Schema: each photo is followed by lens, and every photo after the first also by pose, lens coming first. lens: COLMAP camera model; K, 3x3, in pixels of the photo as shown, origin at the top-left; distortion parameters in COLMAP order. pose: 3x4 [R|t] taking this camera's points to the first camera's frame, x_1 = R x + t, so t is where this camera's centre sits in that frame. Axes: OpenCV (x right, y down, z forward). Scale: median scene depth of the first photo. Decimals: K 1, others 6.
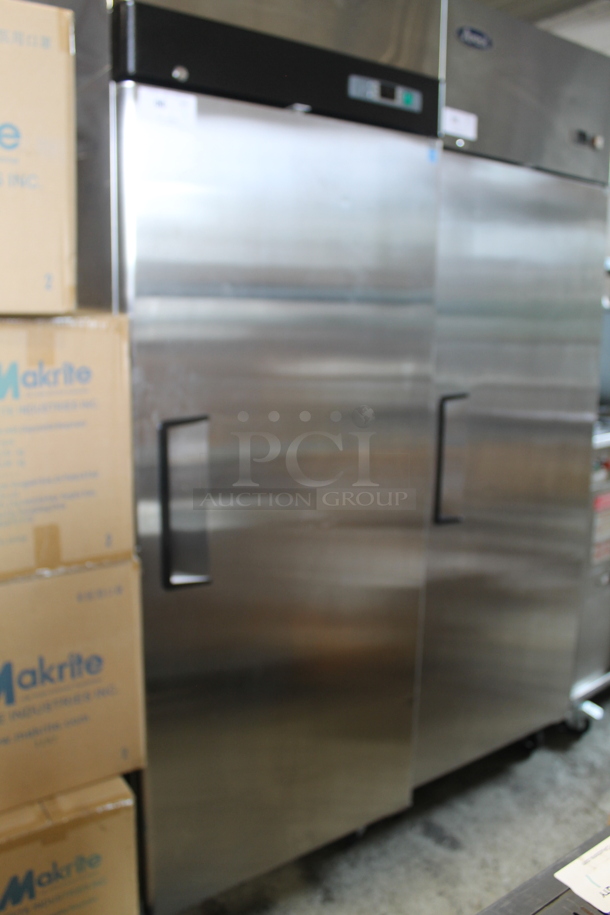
lens RADIAL K [[745.6, 0, 324.6], [0, 745.6, 424.0], [0, 0, 1]] dist [-0.138437, 0.084379]
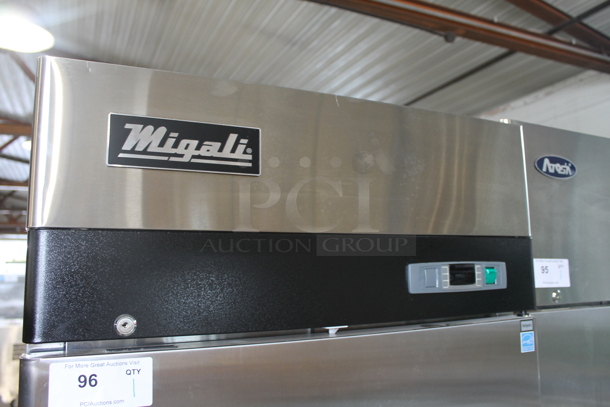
lens RADIAL K [[505.6, 0, 305.0], [0, 505.6, 203.5], [0, 0, 1]] dist [-0.159674, 0.148779]
pose [[0.984991, -0.061202, -0.161392, 0.021565], [0.010916, 0.955243, -0.295619, -0.425170], [0.172261, 0.289421, 0.941574, 0.561833]]
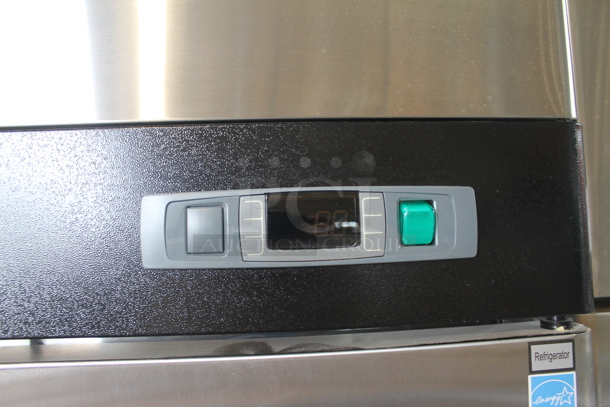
lens RADIAL K [[505.6, 0, 305.0], [0, 505.6, 203.5], [0, 0, 1]] dist [-0.159674, 0.148779]
pose [[0.859604, -0.085582, -0.503742, 0.195781], [-0.029261, 0.976010, -0.215750, -0.471113], [0.510121, 0.200199, 0.836479, 0.942288]]
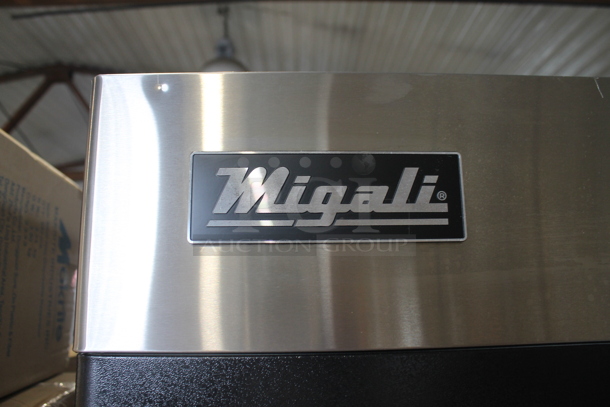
lens RADIAL K [[505.6, 0, 305.0], [0, 505.6, 203.5], [0, 0, 1]] dist [-0.159674, 0.148779]
pose [[0.834716, -0.135576, -0.533731, -0.023823], [-0.061775, 0.940048, -0.335400, -0.514796], [0.547205, 0.312935, 0.776298, 0.739888]]
